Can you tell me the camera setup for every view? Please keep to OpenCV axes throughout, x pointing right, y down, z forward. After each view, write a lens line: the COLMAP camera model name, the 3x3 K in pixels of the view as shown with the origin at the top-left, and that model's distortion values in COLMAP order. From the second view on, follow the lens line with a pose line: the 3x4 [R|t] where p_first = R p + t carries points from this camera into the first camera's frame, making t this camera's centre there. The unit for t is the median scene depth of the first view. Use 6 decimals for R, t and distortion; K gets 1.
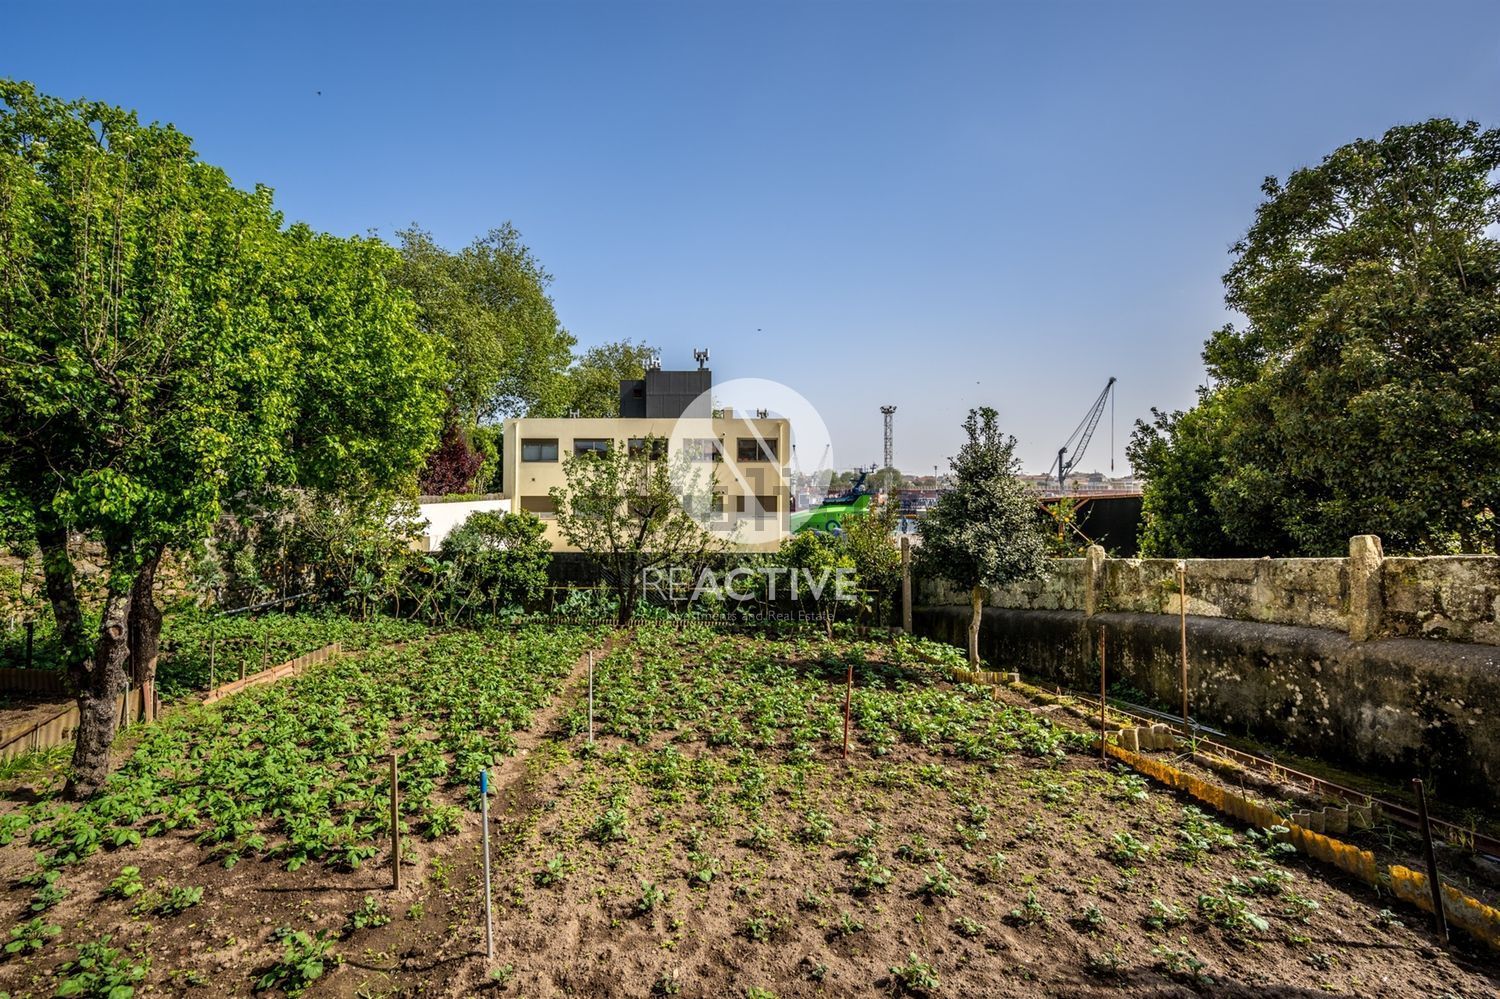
lens RADIAL K [[1046.1, 0, 741.1], [0, 1046.1, 544.0], [0, 0, 1]] dist [-0.010095, 0.001319]
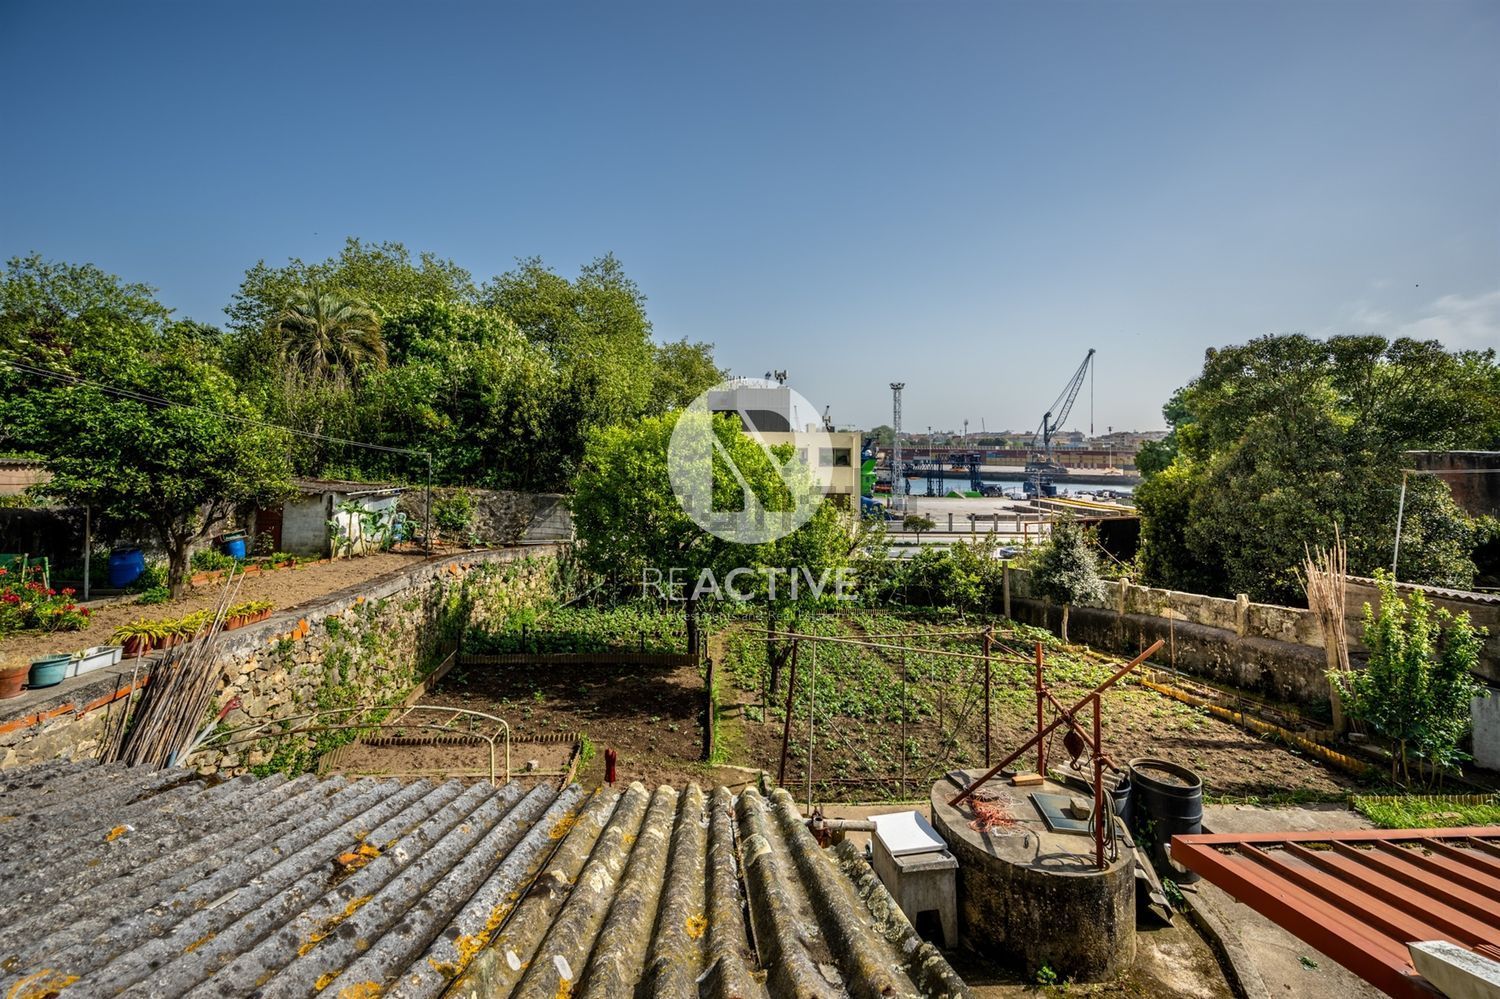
lens RADIAL K [[1080.0, 0, 754.8], [0, 1080.0, 426.7], [0, 0, 1]] dist [-0.041043, 0.003279]
pose [[0.999002, 0.000212, 0.044666, -0.571851], [0.002118, 0.998638, -0.052123, -0.233756], [-0.044616, 0.052165, 0.997641, -1.280139]]
